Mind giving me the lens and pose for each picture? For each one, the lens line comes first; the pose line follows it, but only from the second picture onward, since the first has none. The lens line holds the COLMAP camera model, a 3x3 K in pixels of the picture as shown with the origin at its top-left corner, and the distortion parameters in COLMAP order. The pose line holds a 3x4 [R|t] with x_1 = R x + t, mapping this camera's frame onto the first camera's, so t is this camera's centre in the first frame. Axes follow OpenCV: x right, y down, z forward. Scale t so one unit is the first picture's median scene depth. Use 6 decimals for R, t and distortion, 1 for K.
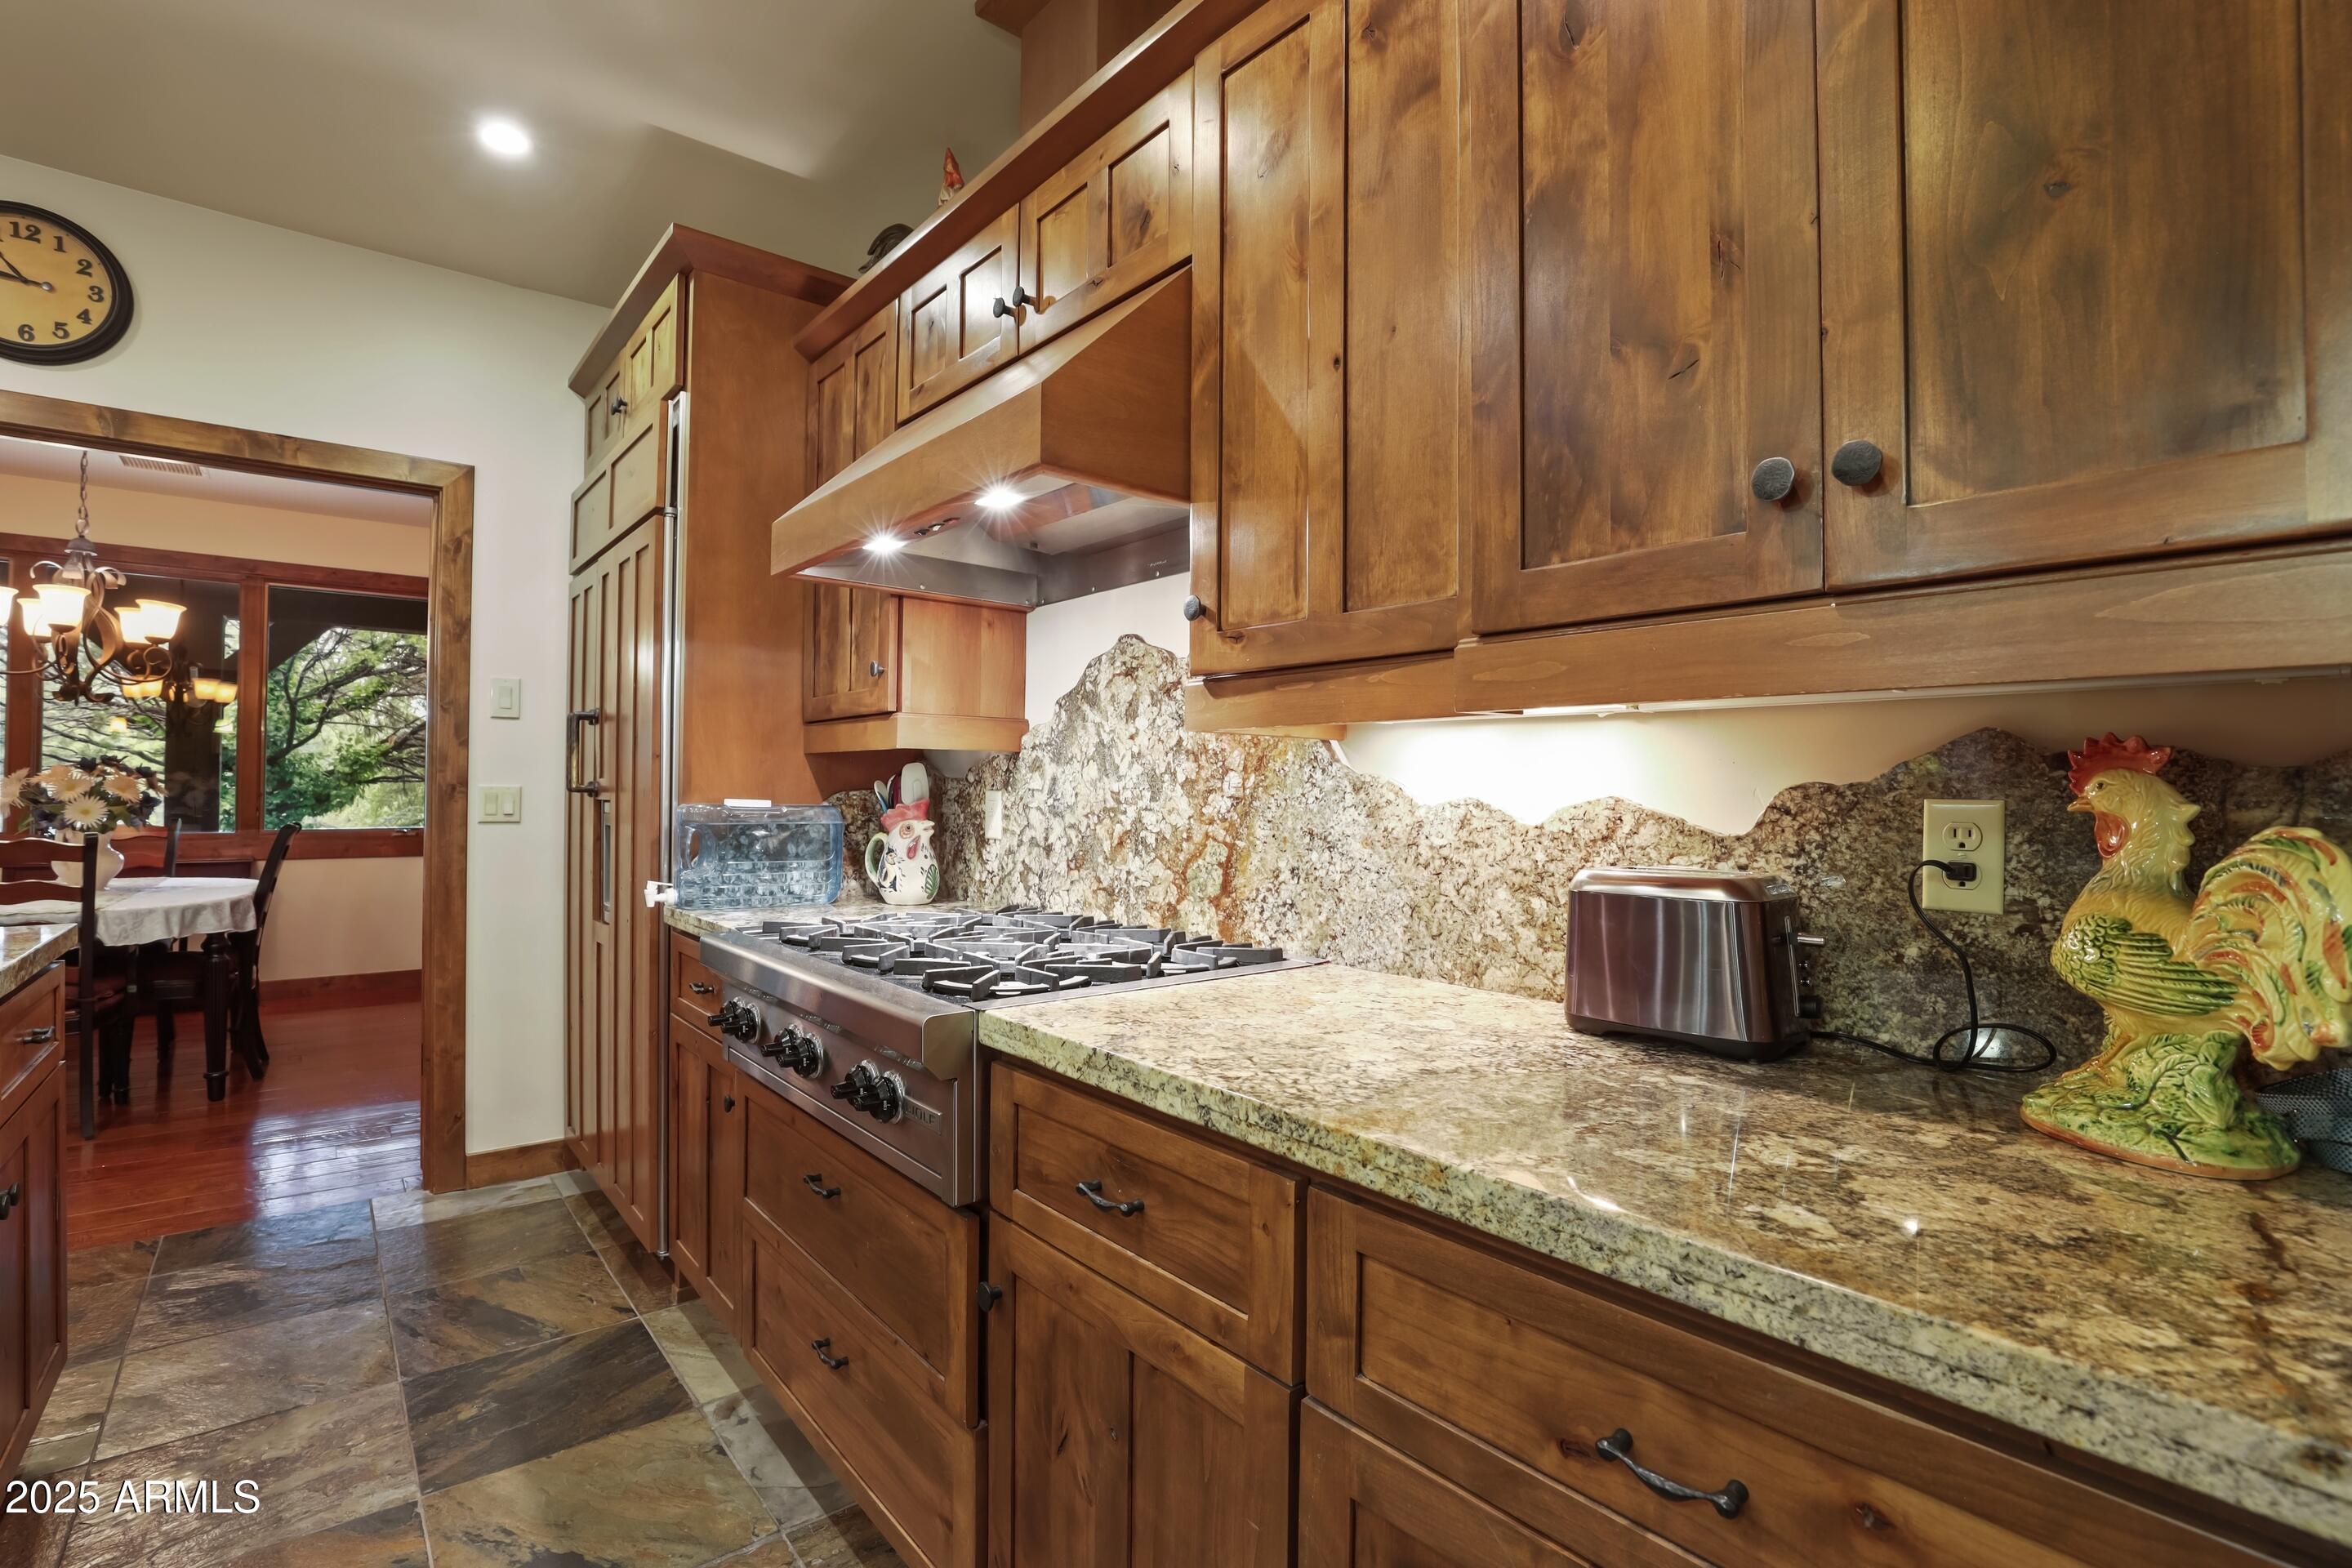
lens RADIAL K [[1097.2, 0, 1171.0], [0, 1097.2, 788.7], [0, 0, 1]] dist [-0.004552, -0.000292]
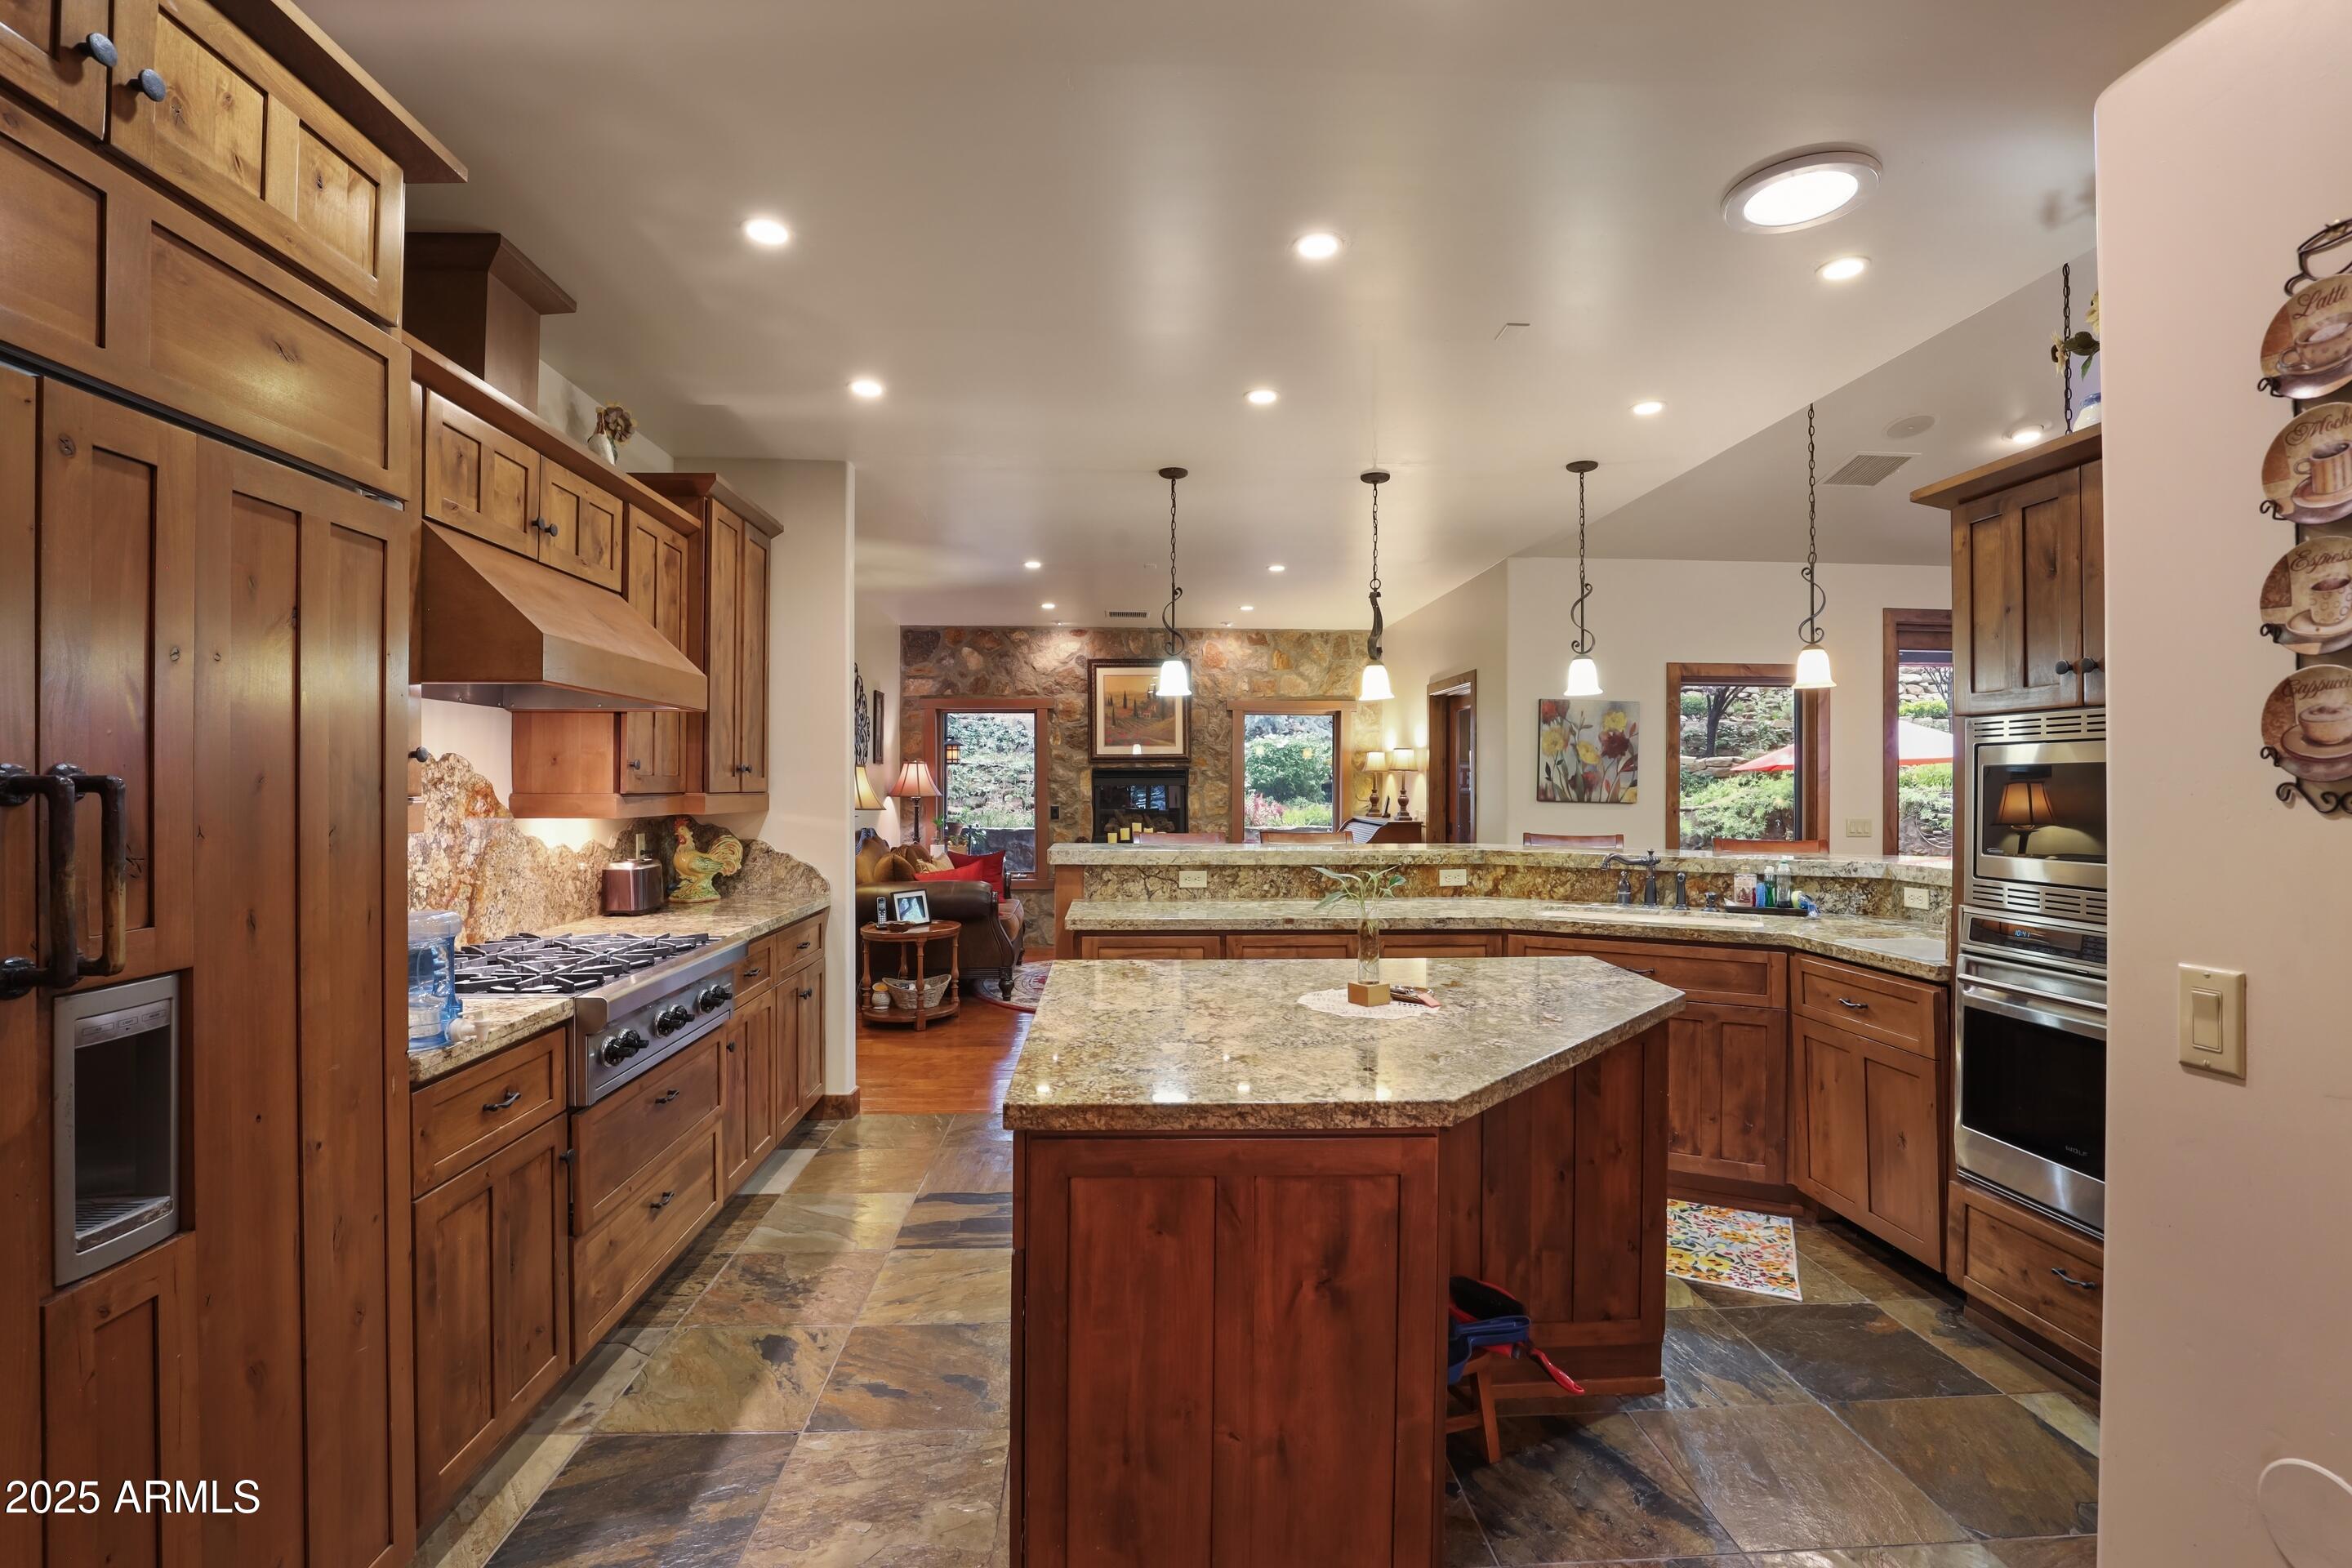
lens RADIAL K [[1097.2, 0, 1175.8], [0, 1097.2, 781.8], [0, 0, 1]] dist [-0.004552, -0.000292]
pose [[-0.817377, -0.005122, 0.576081, -1.663770], [-0.005409, 0.999985, 0.001216, -0.103686], [-0.576078, -0.002122, -0.817392, 1.682381]]
